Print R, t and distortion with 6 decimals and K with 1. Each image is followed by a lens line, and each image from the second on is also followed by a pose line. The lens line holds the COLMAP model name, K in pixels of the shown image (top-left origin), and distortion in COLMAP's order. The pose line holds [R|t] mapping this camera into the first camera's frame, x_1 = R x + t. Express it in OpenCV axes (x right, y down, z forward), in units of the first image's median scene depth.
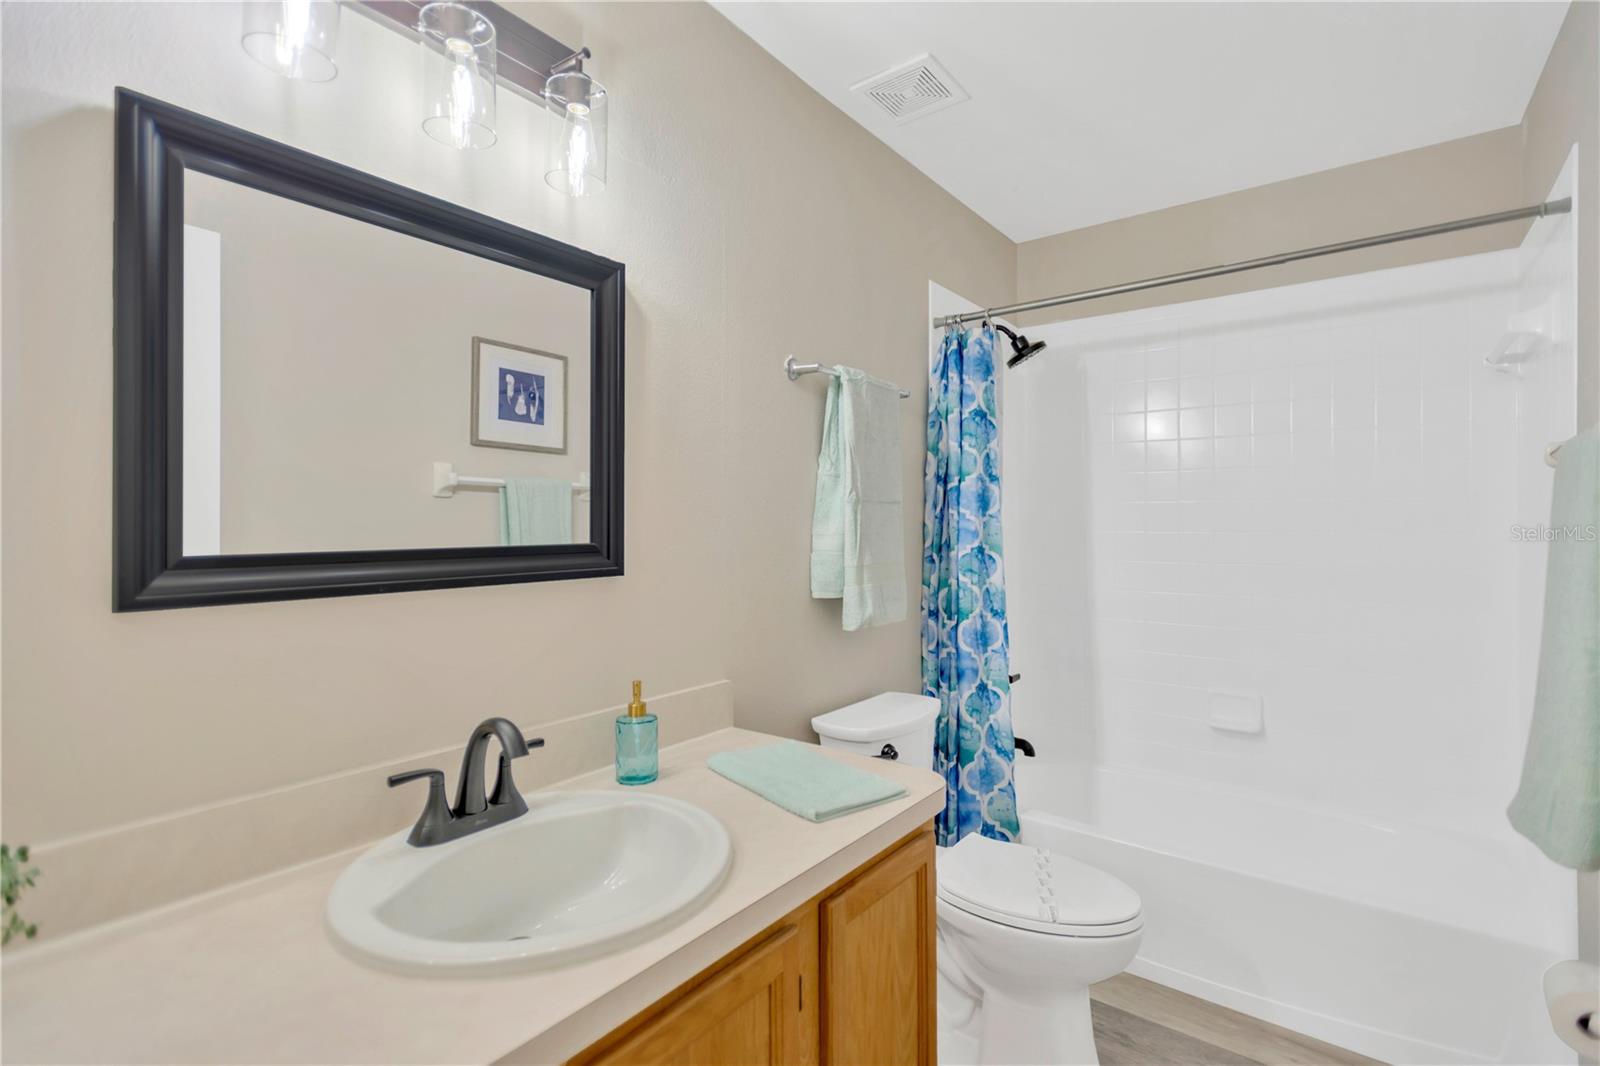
lens RADIAL K [[743.0, 0, 802.9], [0, 743.0, 524.7], [0, 0, 1]] dist [0.023973, -0.000250]
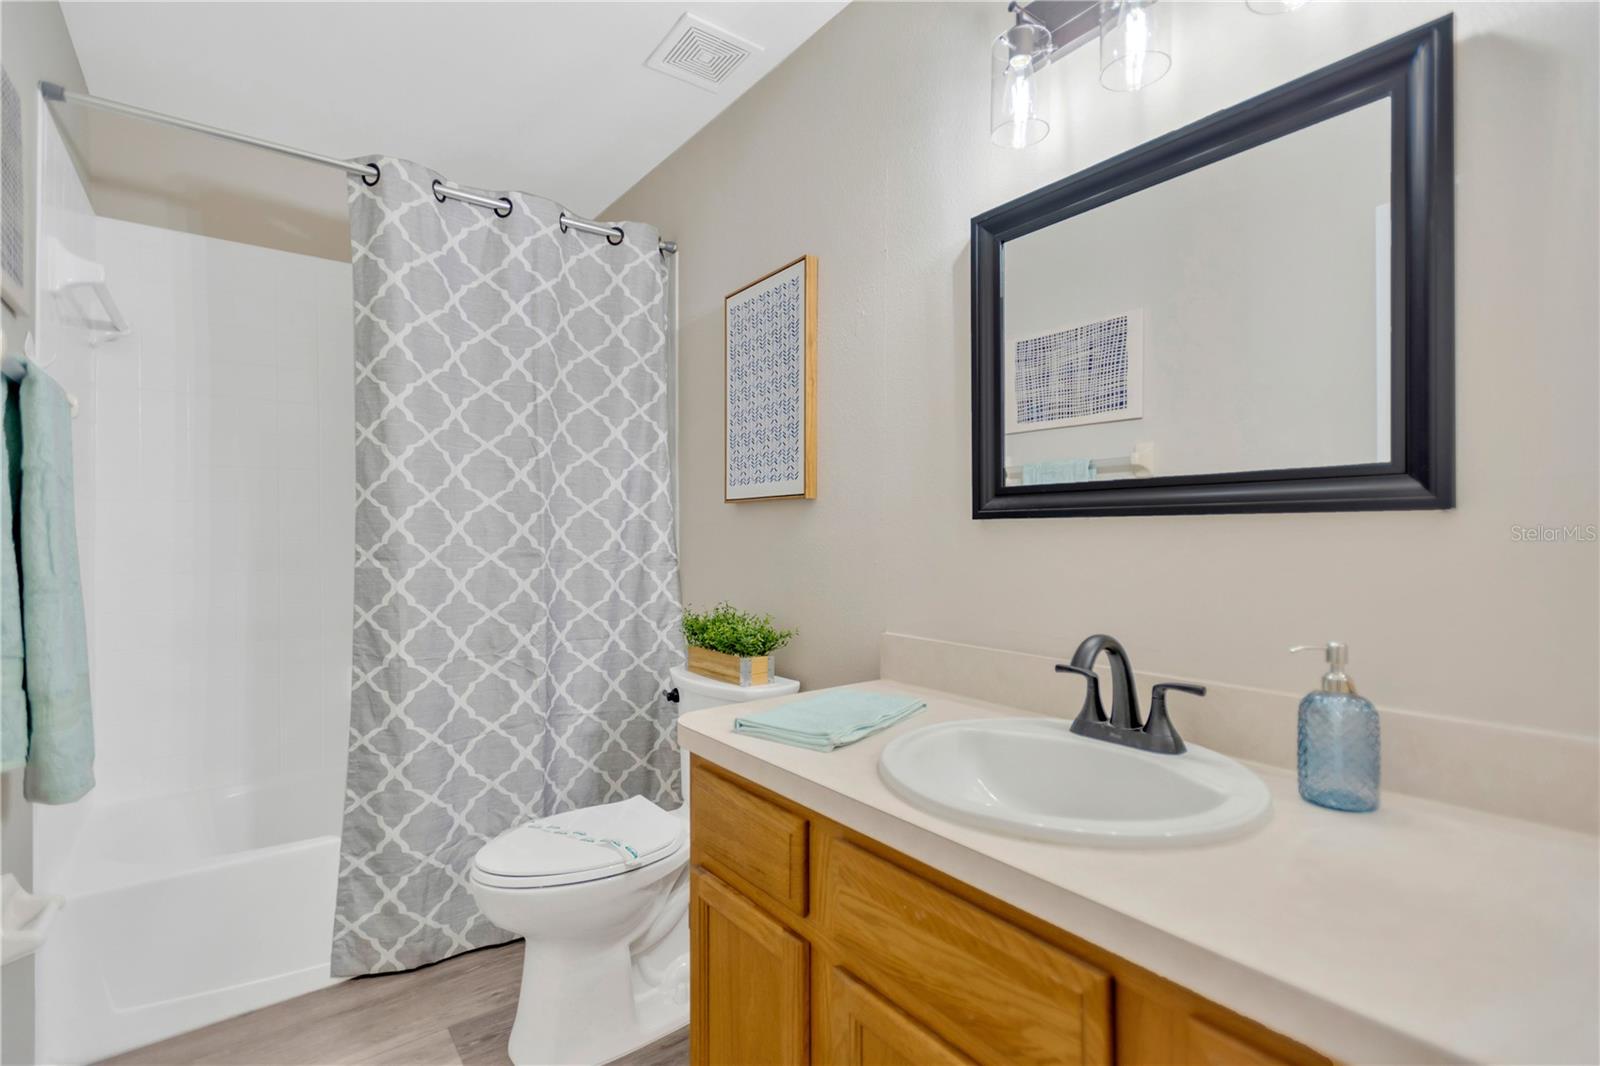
lens RADIAL K [[743.0, 0, 802.9], [0, 743.0, 524.7], [0, 0, 1]] dist [0.023973, -0.000250]
pose [[-0.251532, -0.018405, -0.967674, 0.657412], [-0.010510, 0.999812, -0.016284, 0.125540], [0.967792, 0.006074, -0.251678, 0.822155]]
